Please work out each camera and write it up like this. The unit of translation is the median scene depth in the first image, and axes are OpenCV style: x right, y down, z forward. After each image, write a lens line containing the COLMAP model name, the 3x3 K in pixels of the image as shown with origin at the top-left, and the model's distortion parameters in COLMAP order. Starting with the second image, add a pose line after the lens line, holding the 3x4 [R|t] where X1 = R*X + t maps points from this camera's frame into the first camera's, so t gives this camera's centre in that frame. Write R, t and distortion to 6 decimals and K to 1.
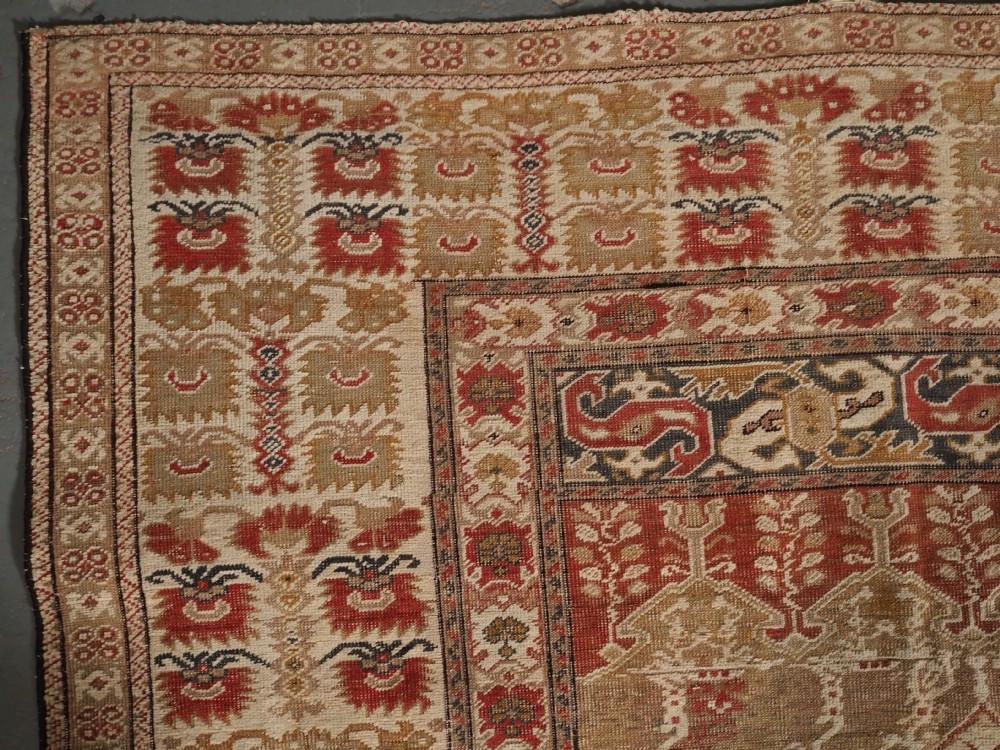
lens RADIAL K [[1001.9, 0, 509.8], [0, 1001.9, 381.8], [0, 0, 1]] dist [-0.020485, 0.000000]
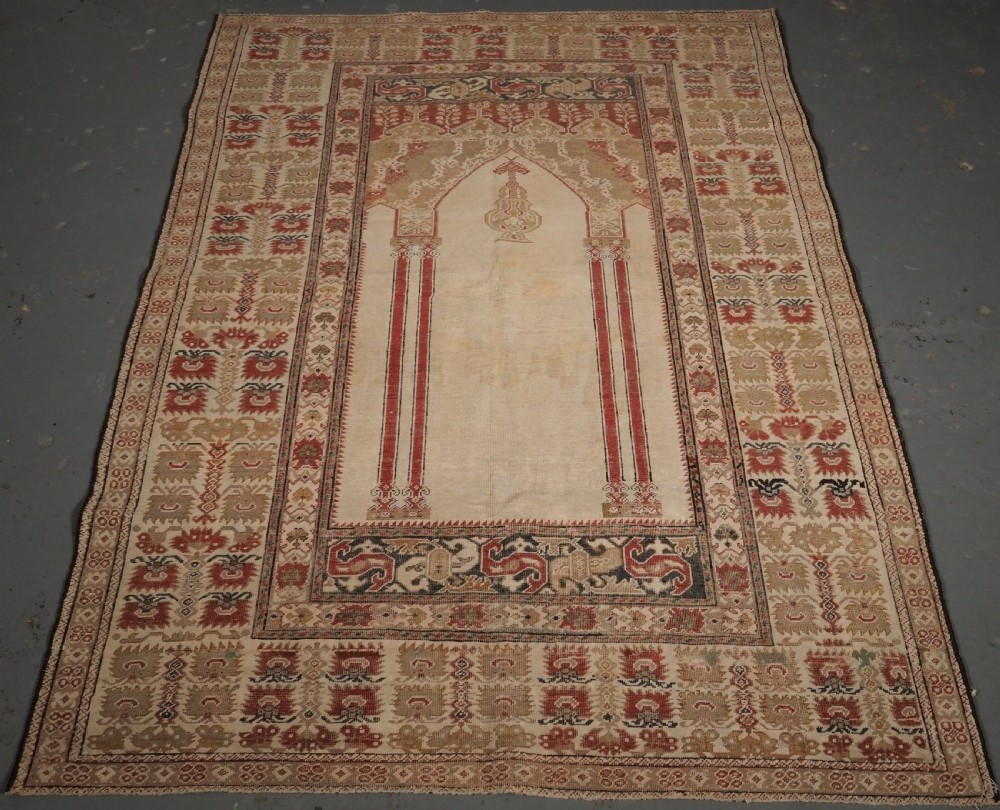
lens RADIAL K [[1091.5, 0, 522.5], [0, 1091.5, 439.9], [0, 0, 1]] dist [-0.022923, 0.000000]
pose [[0.999590, 0.020335, -0.020136, 0.575867], [-0.028138, 0.826651, -0.562011, 2.707920], [0.005217, 0.562347, 0.826885, -1.080337]]
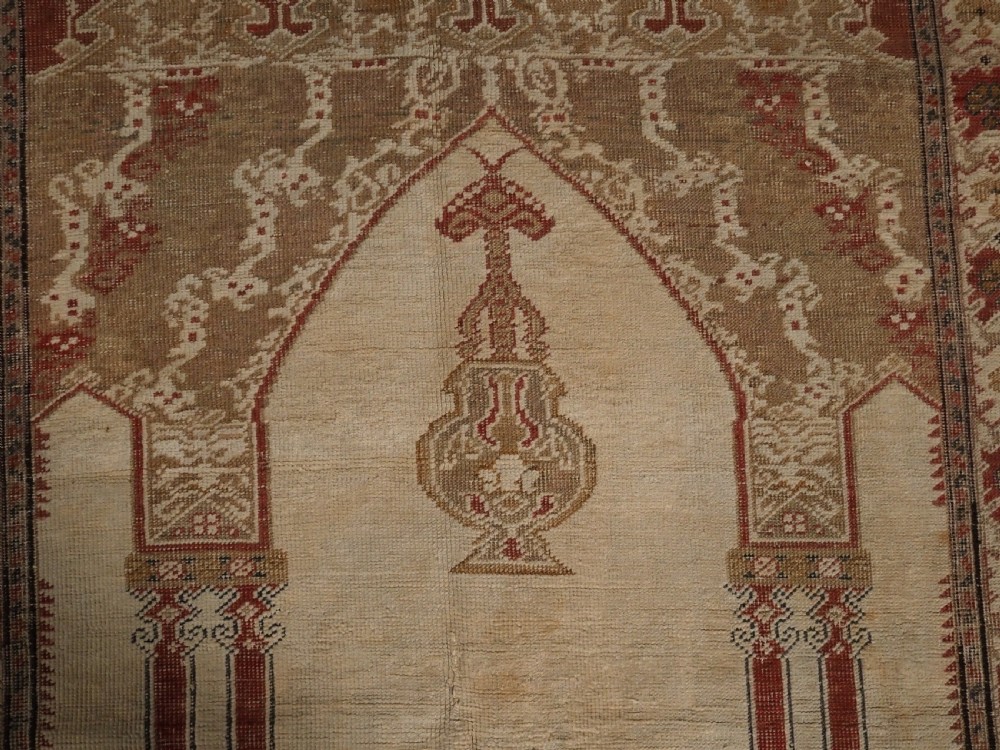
lens RADIAL K [[1001.9, 0, 506.9], [0, 1001.9, 366.9], [0, 0, 1]] dist [-0.020485, 0.000000]
pose [[0.999843, 0.007342, 0.016131, 0.467660], [-0.007253, 0.999958, -0.005558, 0.545711], [-0.016172, 0.005440, 0.999854, 0.125652]]
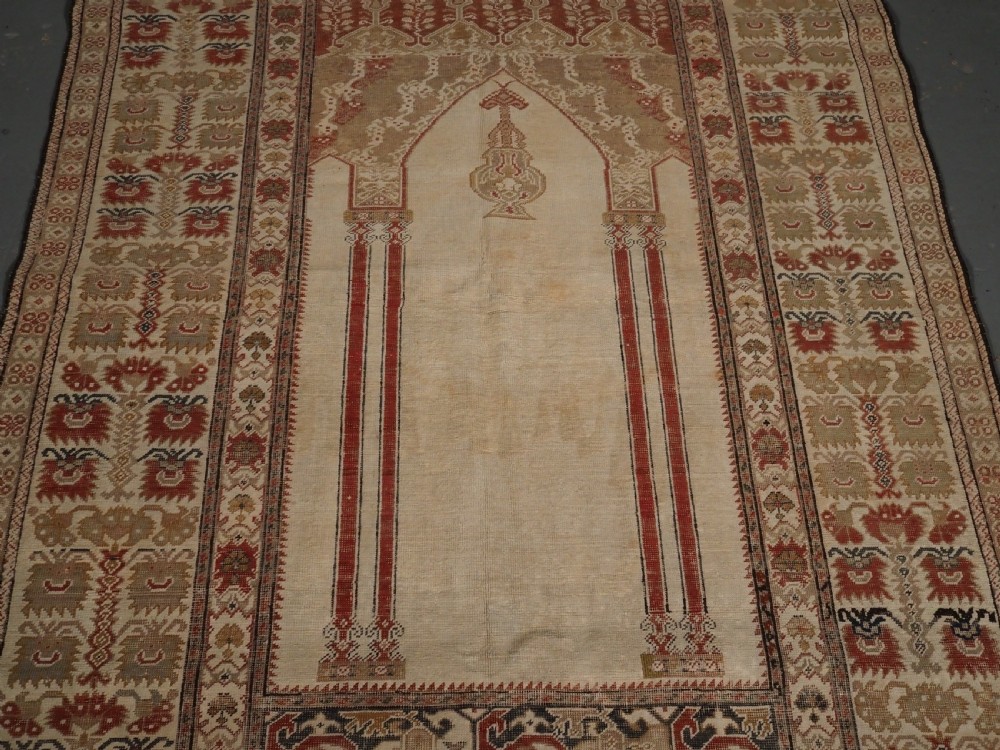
lens RADIAL K [[1001.9, 0, 499.5], [0, 1001.9, 376.1], [0, 0, 1]] dist [-0.020485, 0.000000]
pose [[0.999769, 0.021405, -0.002139, 0.477656], [-0.020431, 0.913750, -0.405763, 1.768660], [-0.006731, 0.405712, 0.913976, -0.681109]]
